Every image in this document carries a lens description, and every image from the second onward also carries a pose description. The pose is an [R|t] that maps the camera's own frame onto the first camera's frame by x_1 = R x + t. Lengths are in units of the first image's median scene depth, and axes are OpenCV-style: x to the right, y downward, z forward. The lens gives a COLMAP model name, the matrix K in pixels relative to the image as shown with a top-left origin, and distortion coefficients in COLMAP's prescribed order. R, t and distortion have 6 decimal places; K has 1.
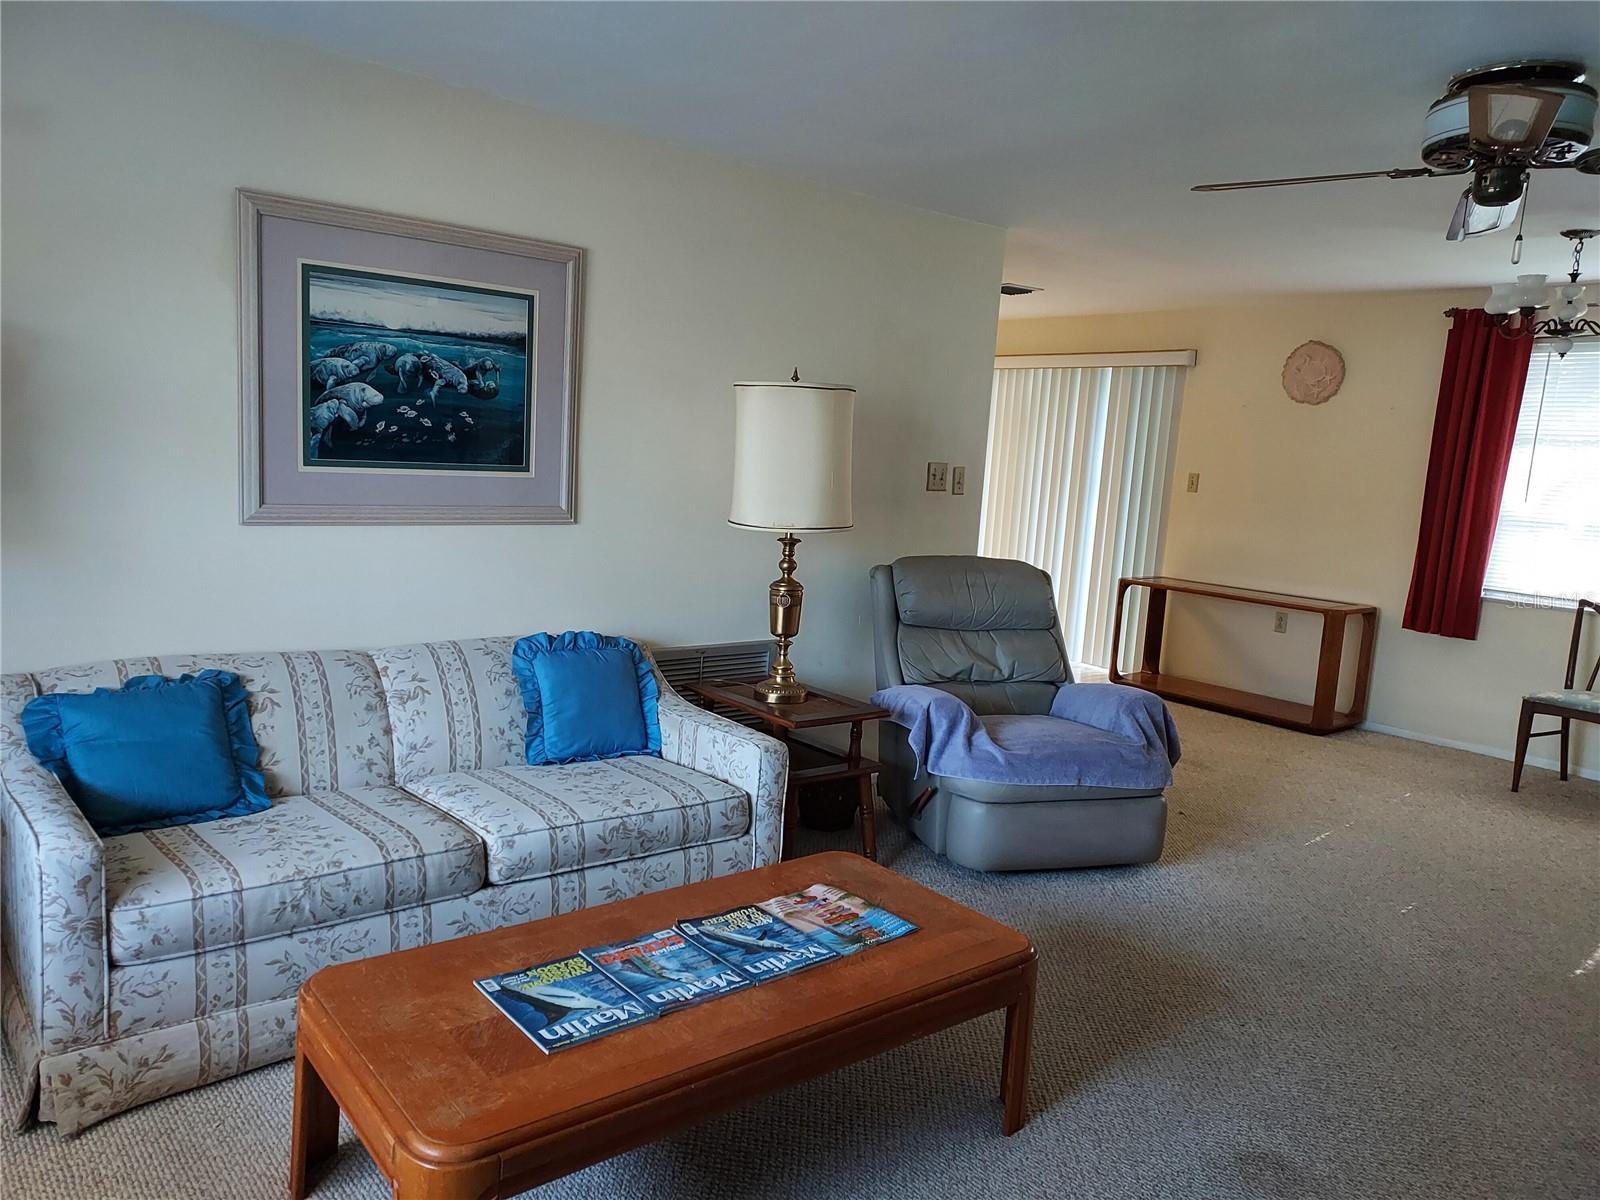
lens RADIAL K [[1134.4, 0, 806.1], [0, 1134.4, 605.2], [0, 0, 1]] dist [0.038356, -0.000777]
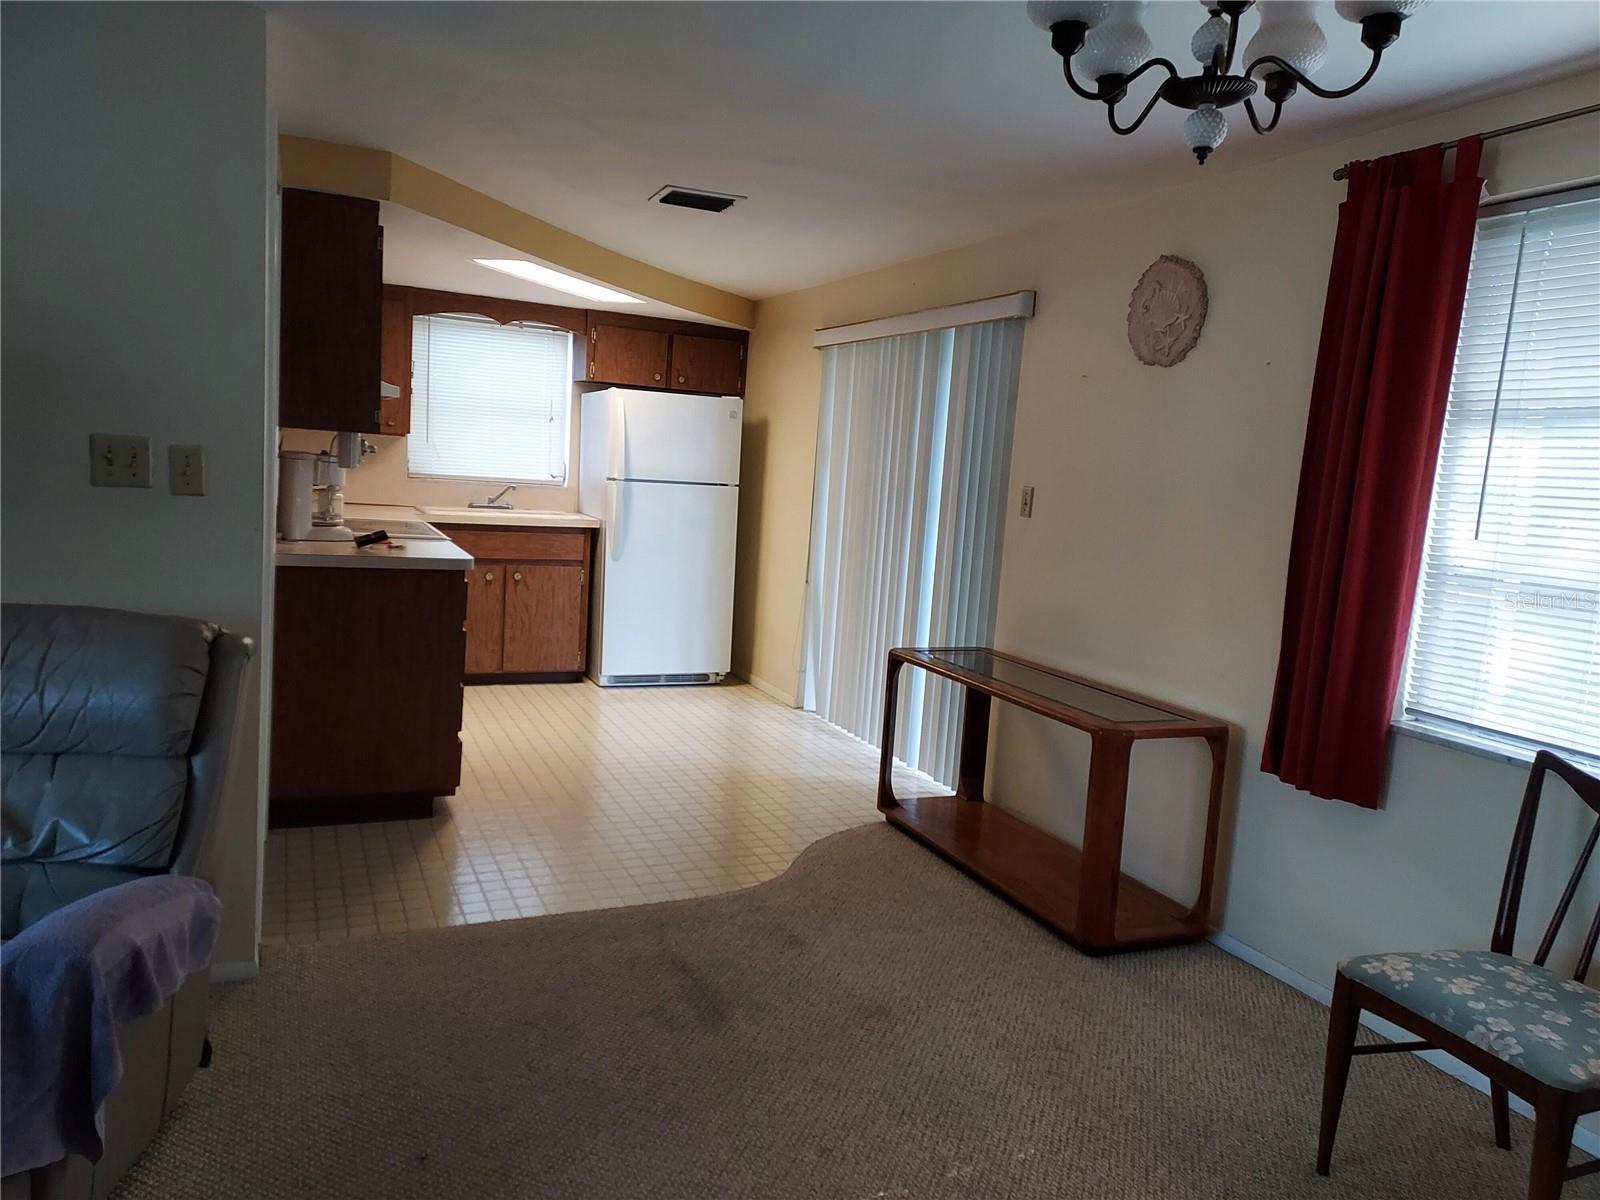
lens RADIAL K [[1134.4, 0, 793.7], [0, 1134.4, 601.0], [0, 0, 1]] dist [0.038356, -0.000777]
pose [[0.952215, 0.038992, -0.302928, 0.450131], [-0.051333, 0.998140, -0.032881, -0.029323], [0.301083, 0.046860, 0.952446, 0.407631]]
